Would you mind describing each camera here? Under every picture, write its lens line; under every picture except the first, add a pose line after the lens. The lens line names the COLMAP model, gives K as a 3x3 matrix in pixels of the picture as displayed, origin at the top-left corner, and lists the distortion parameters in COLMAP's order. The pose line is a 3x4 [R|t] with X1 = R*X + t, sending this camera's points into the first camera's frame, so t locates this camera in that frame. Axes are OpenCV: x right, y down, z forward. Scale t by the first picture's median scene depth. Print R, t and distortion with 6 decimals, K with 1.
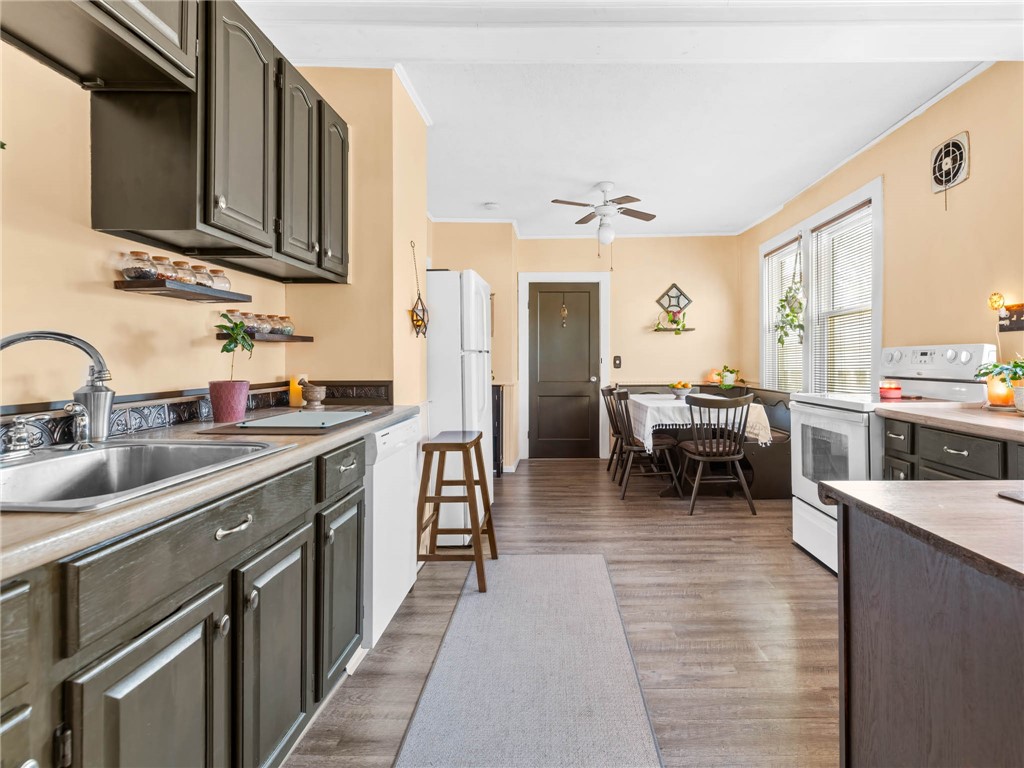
lens RADIAL K [[524.1, 0, 559.6], [0, 524.1, 354.2], [0, 0, 1]] dist [-0.001877, -0.000634]
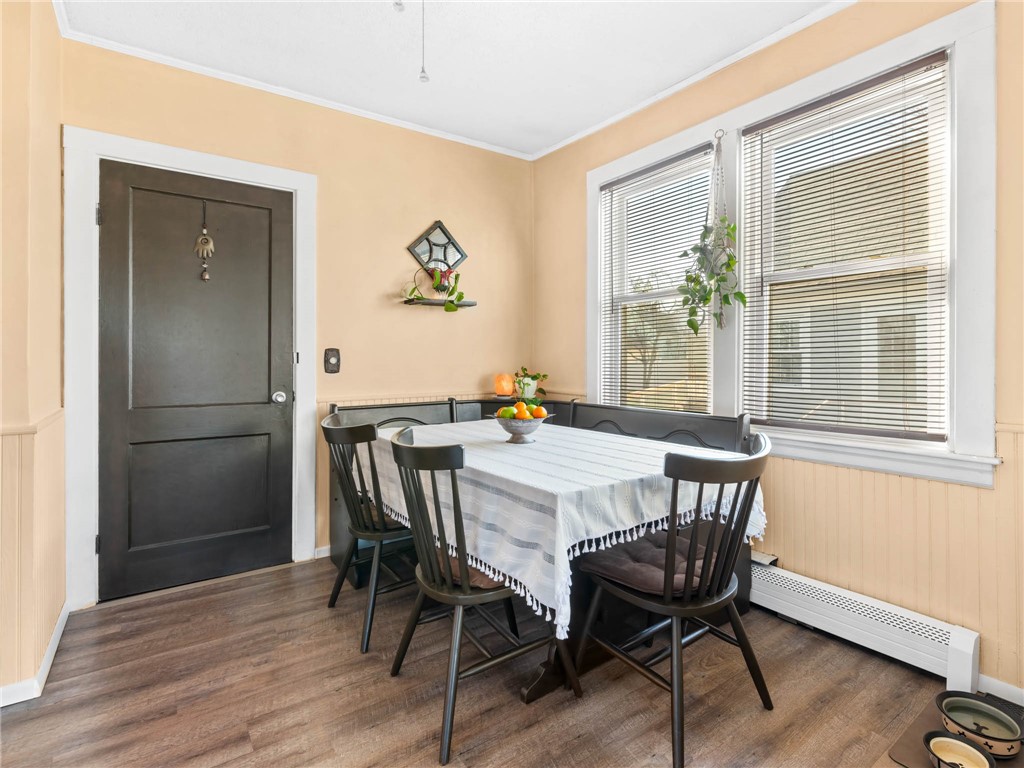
lens RADIAL K [[499.5, 0, 526.2], [0, 499.5, 361.4], [0, 0, 1]] dist [-0.000995, -0.000617]
pose [[0.804636, 0.002418, 0.593763, -0.025374], [-0.011427, 0.999870, 0.011414, 0.008846], [-0.593658, -0.015970, 0.804559, 0.557310]]
